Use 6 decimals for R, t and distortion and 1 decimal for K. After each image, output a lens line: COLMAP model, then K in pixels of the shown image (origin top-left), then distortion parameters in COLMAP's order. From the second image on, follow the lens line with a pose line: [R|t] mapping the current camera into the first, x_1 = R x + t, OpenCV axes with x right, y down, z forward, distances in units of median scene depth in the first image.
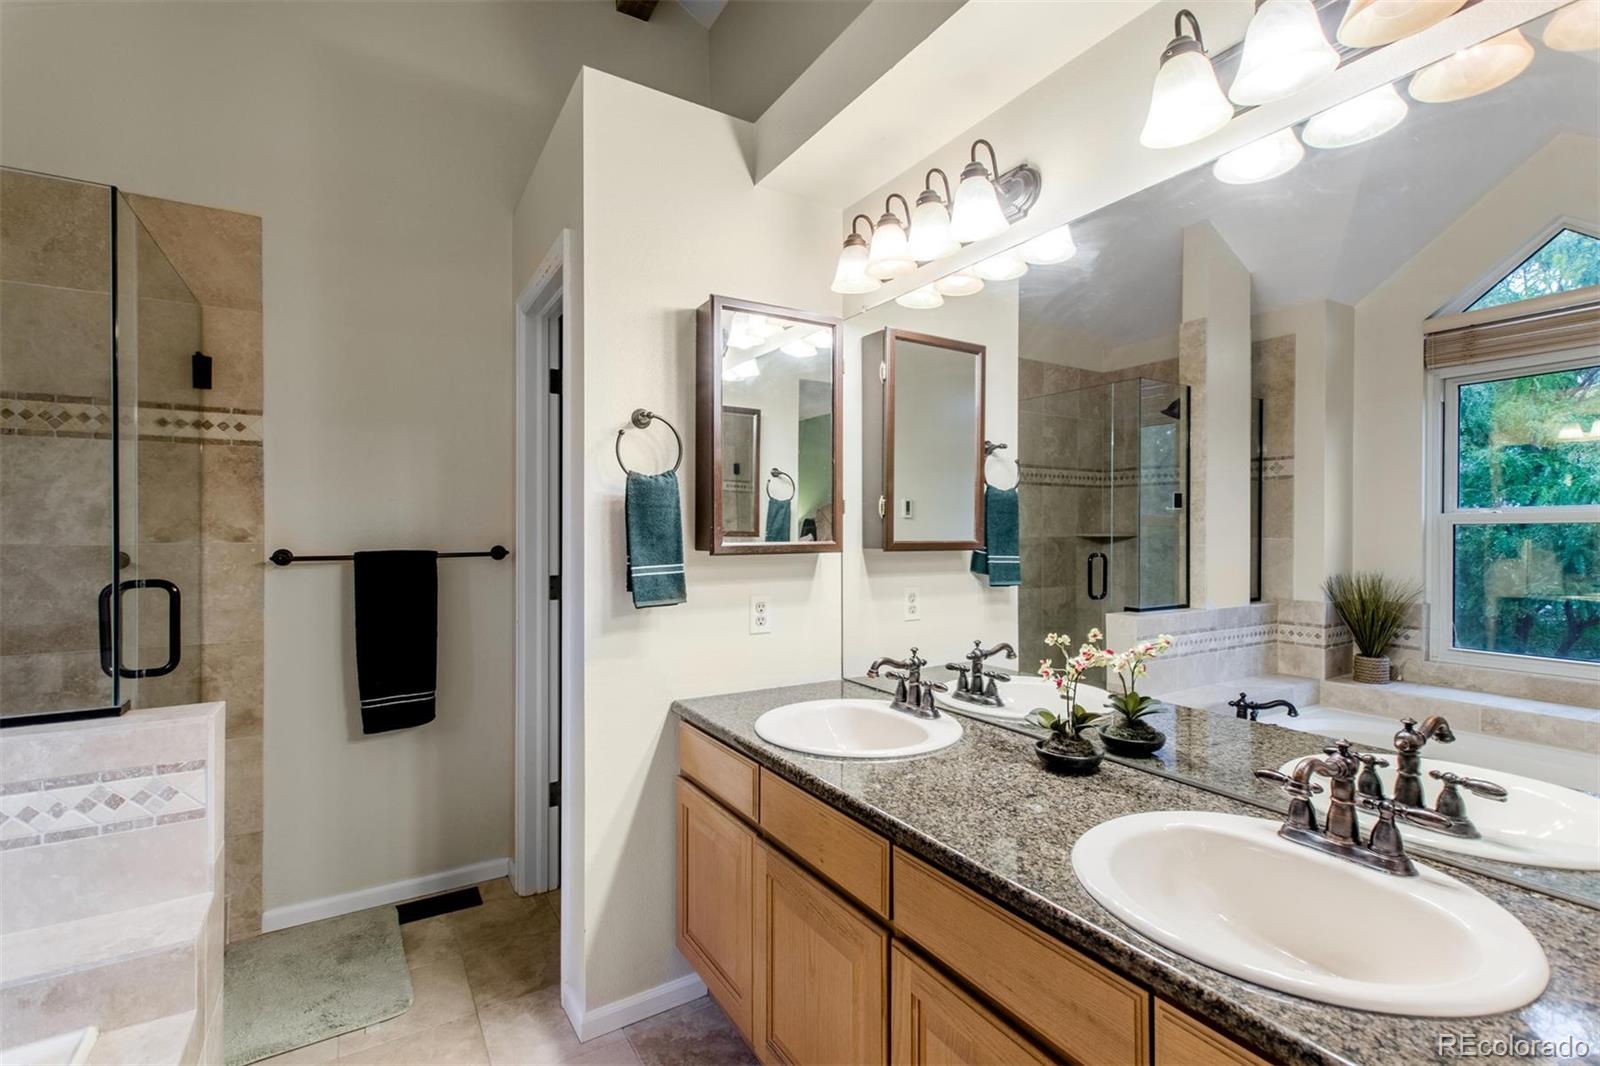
lens RADIAL K [[723.8, 0, 804.5], [0, 723.8, 531.1], [0, 0, 1]] dist [0.013113, -0.002853]
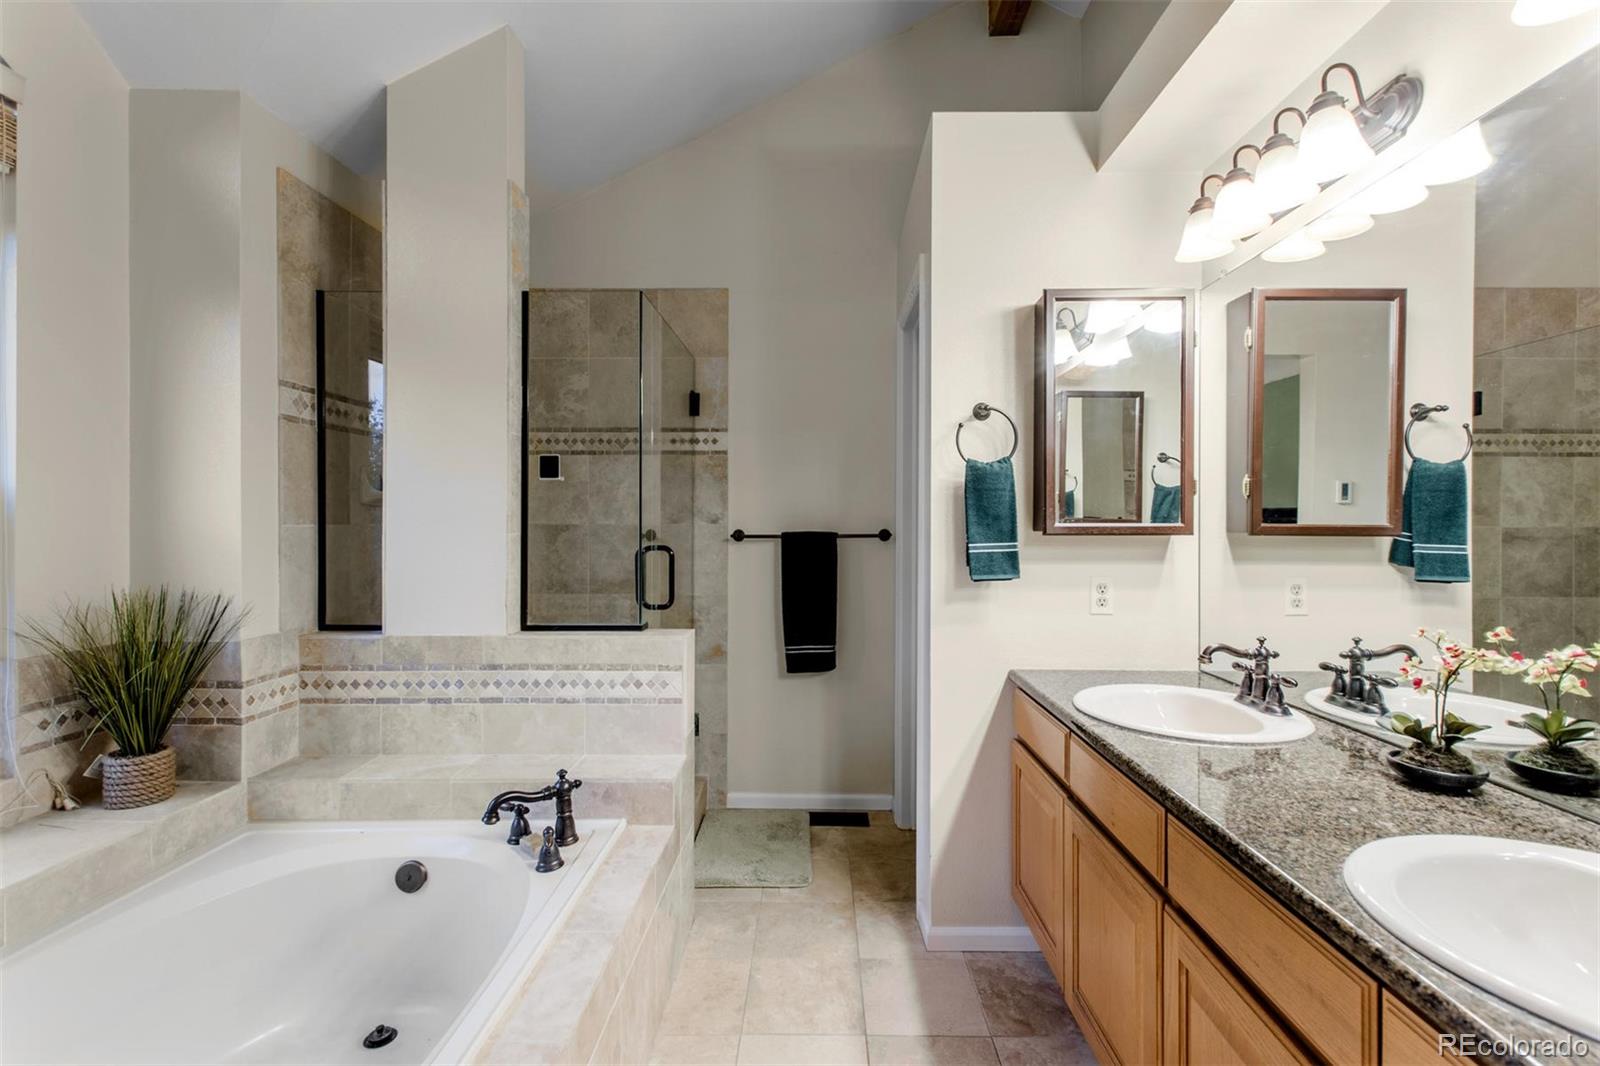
lens RADIAL K [[723.8, 0, 804.4], [0, 723.8, 531.0], [0, 0, 1]] dist [0.013113, -0.002853]
pose [[0.836356, 0.009179, -0.548110, 0.159103], [-0.006797, 0.999957, 0.006375, 0.022886], [0.548145, -0.001606, 0.836382, -0.080537]]
